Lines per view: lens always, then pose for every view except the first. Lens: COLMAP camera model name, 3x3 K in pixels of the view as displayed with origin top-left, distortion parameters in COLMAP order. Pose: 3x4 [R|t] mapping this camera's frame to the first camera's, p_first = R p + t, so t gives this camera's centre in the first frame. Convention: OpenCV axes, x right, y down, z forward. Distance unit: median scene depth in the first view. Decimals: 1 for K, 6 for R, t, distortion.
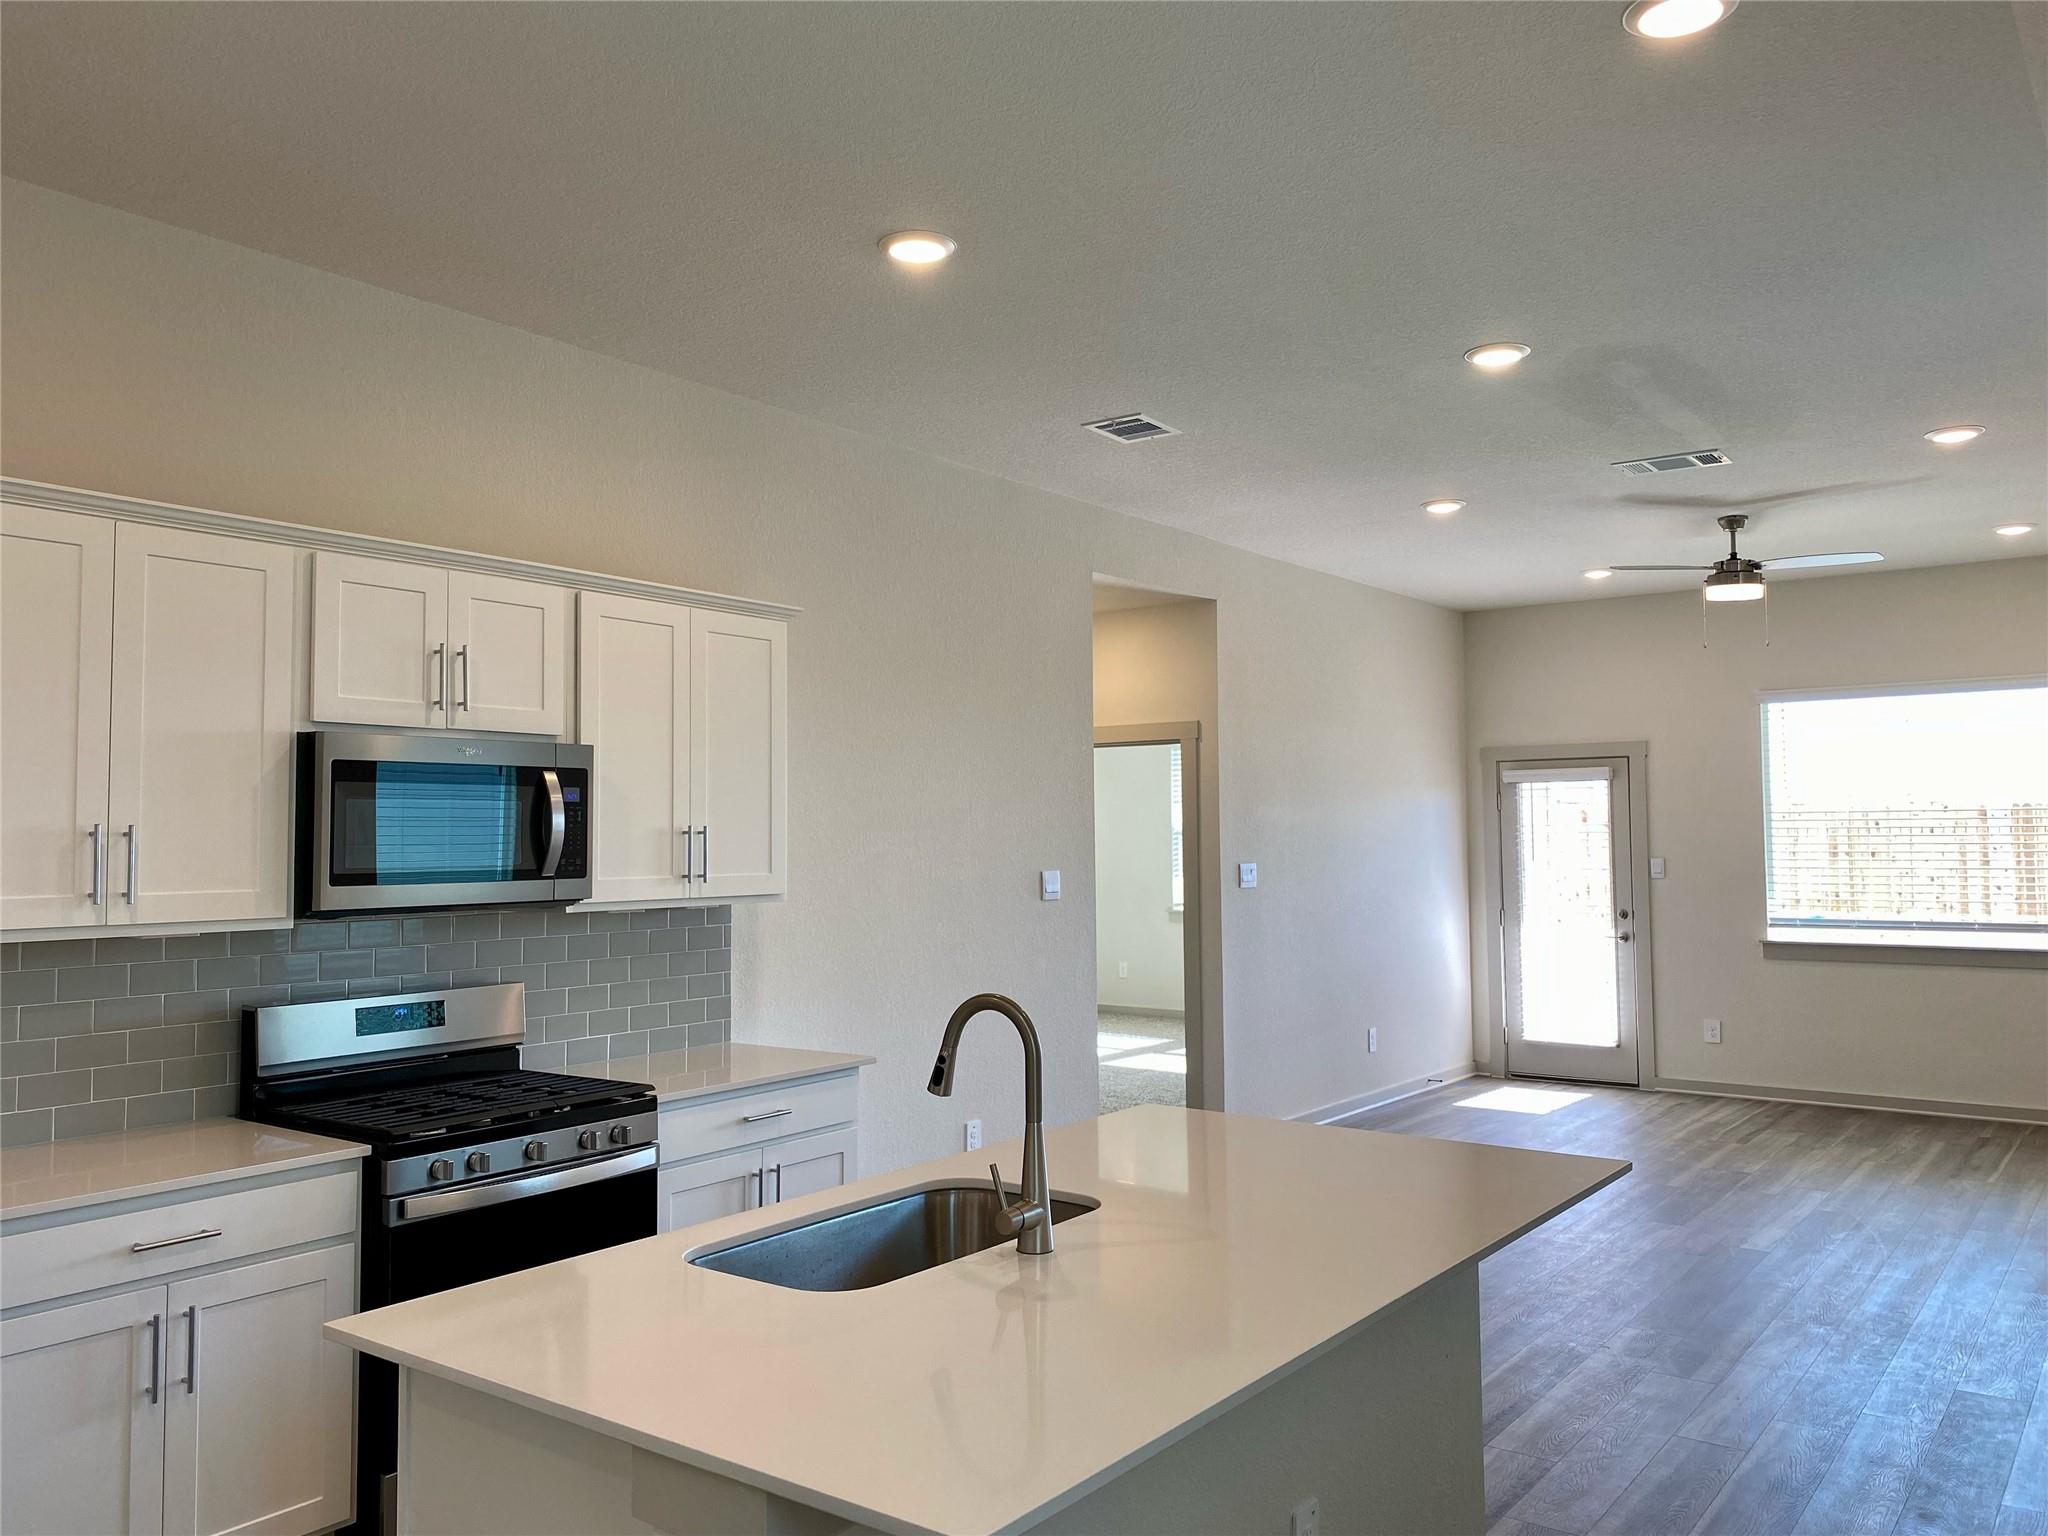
lens RADIAL K [[1577.5, 0, 1008.0], [0, 1577.5, 755.1], [0, 0, 1]] dist [-0.027175, 0.003660]
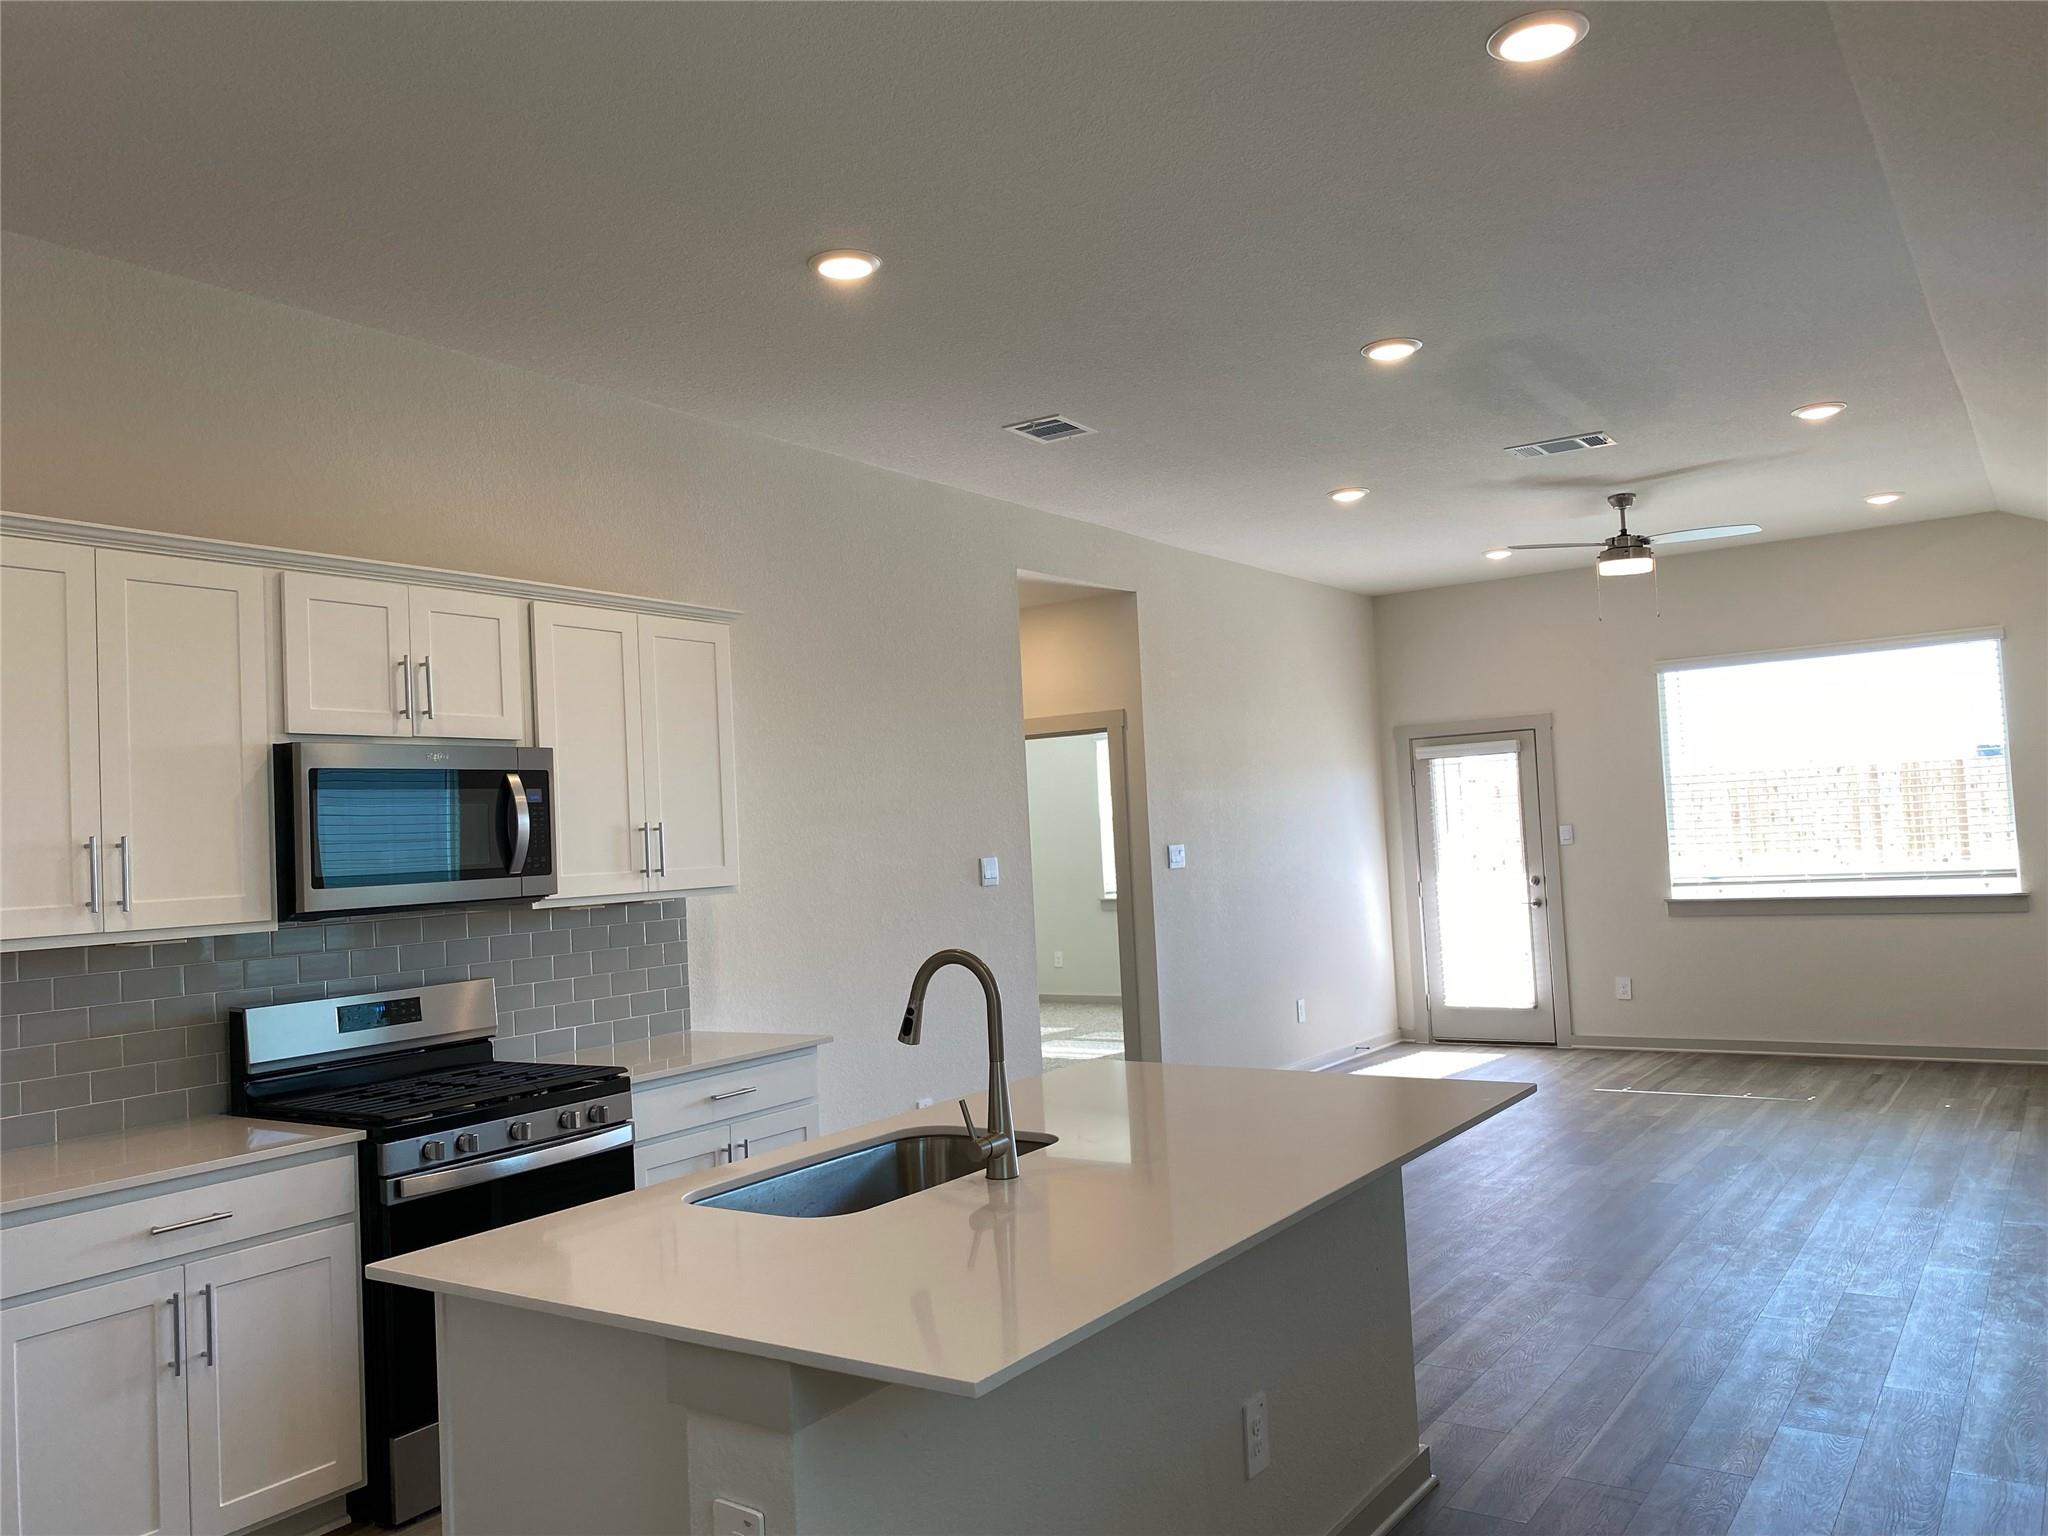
lens RADIAL K [[1577.5, 0, 995.1], [0, 1577.5, 777.3], [0, 0, 1]] dist [-0.027175, 0.003660]
pose [[0.998404, -0.039606, 0.040268, -0.012868], [0.039115, 0.999151, 0.012916, 0.011710], [-0.040746, -0.011321, 0.999105, -0.061933]]
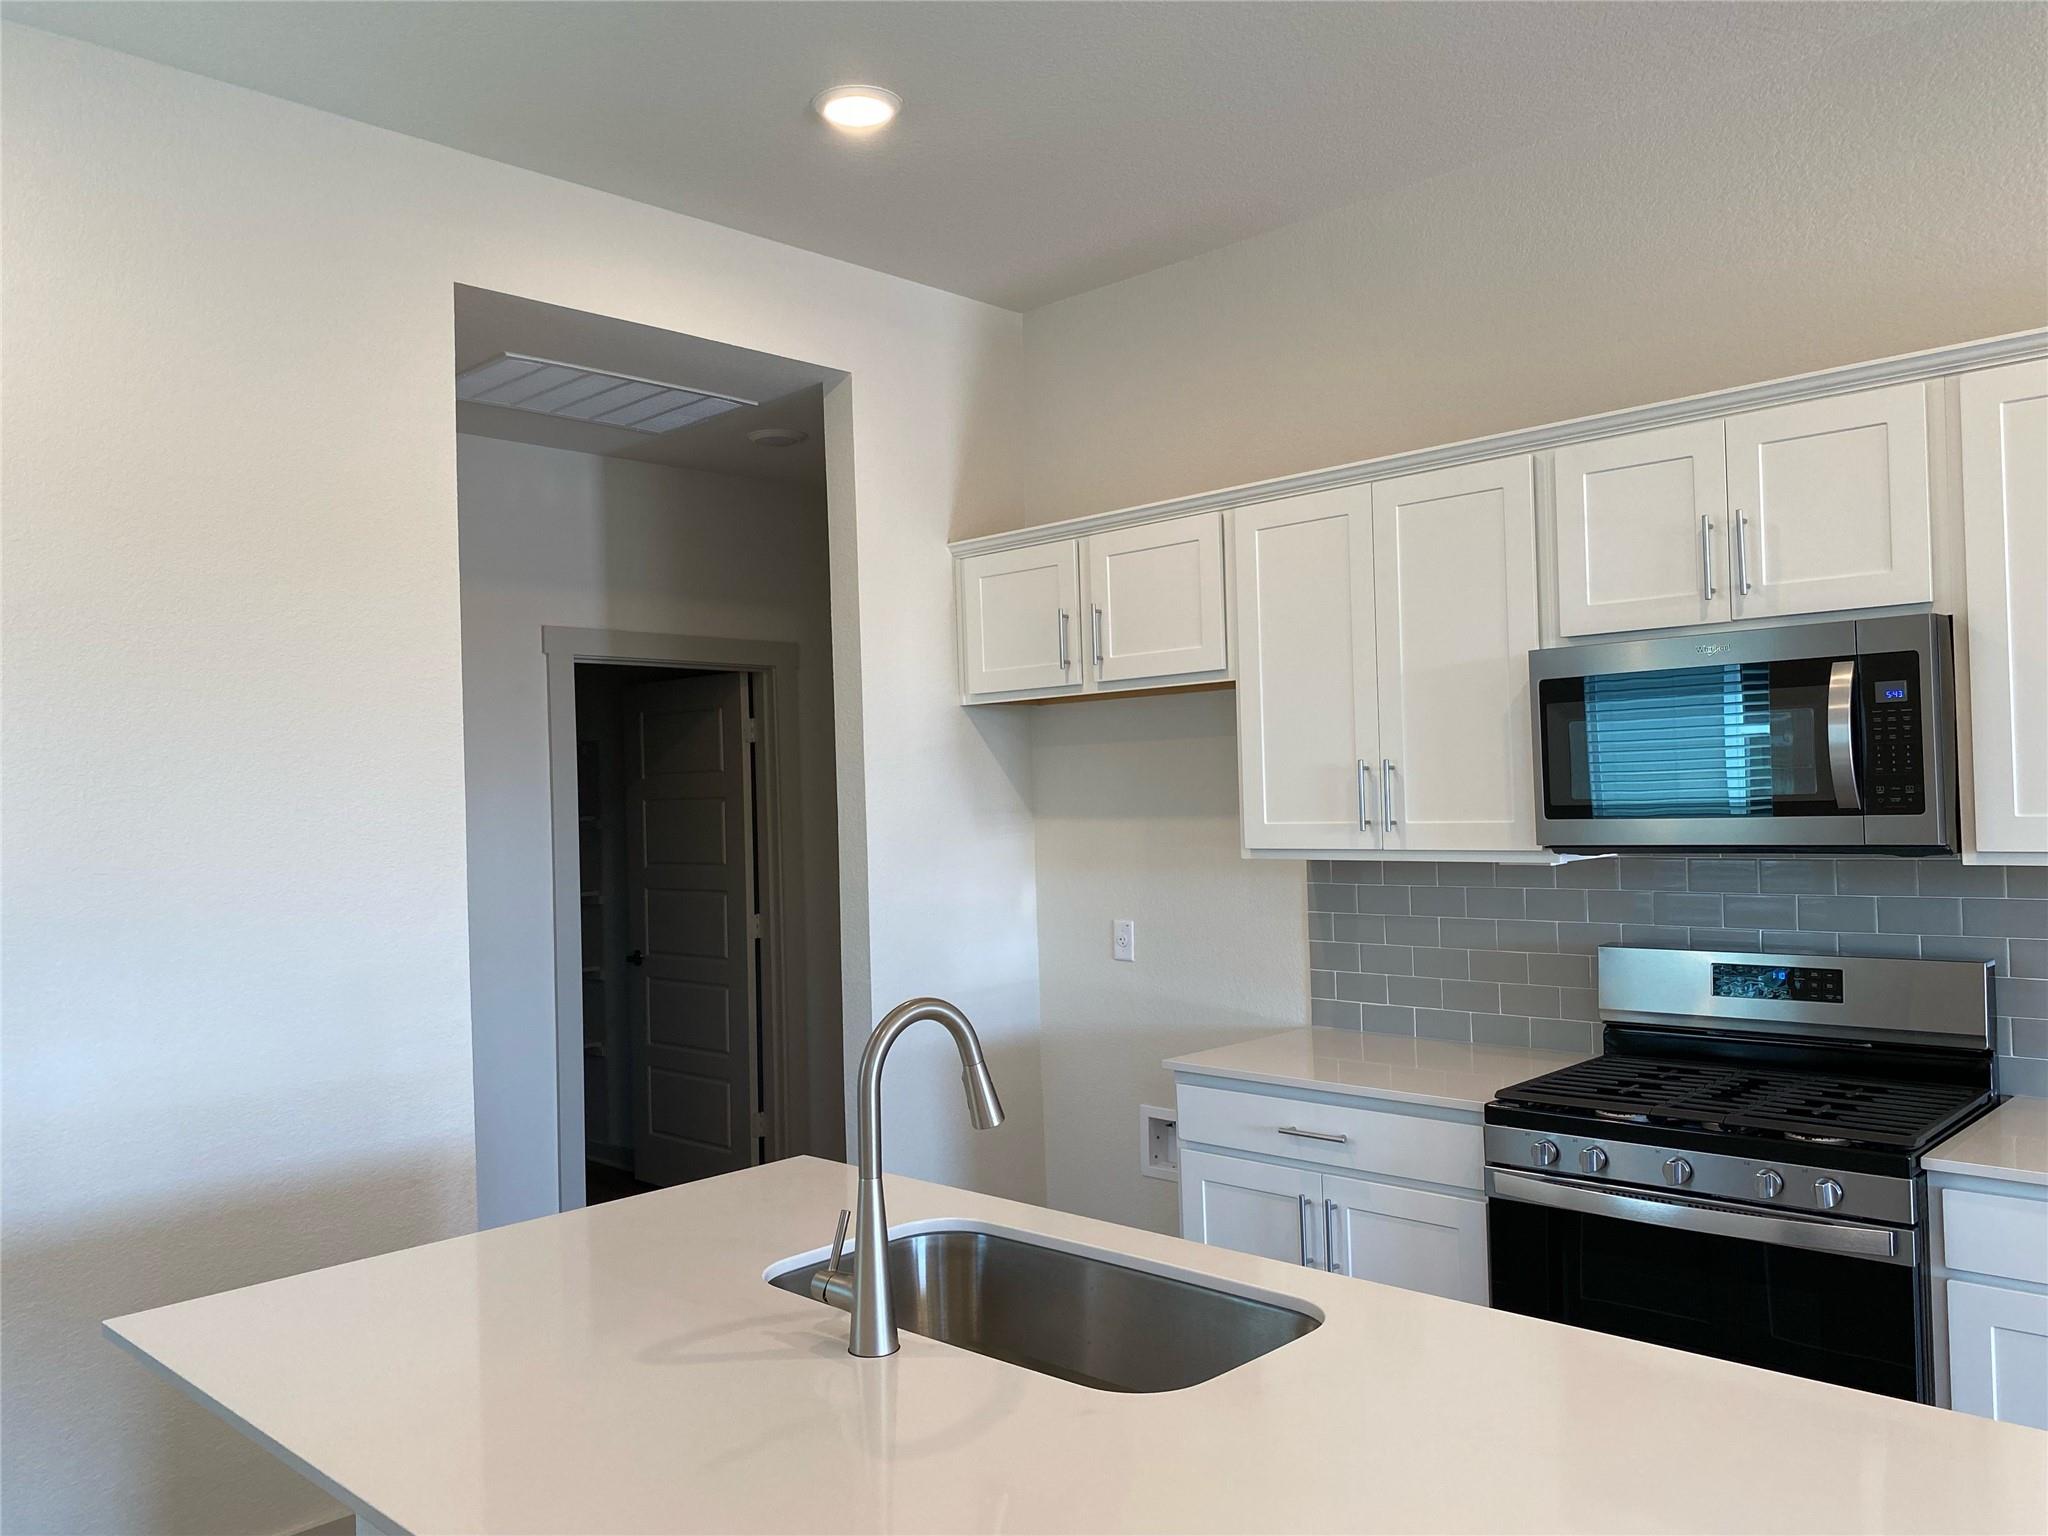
lens RADIAL K [[1577.5, 0, 1025.3], [0, 1577.5, 758.7], [0, 0, 1]] dist [-0.027175, 0.003660]
pose [[-0.159159, -0.006665, -0.987231, 0.464980], [0.084803, 0.996189, -0.020397, 0.037467], [0.983604, -0.086966, -0.157987, 0.763019]]
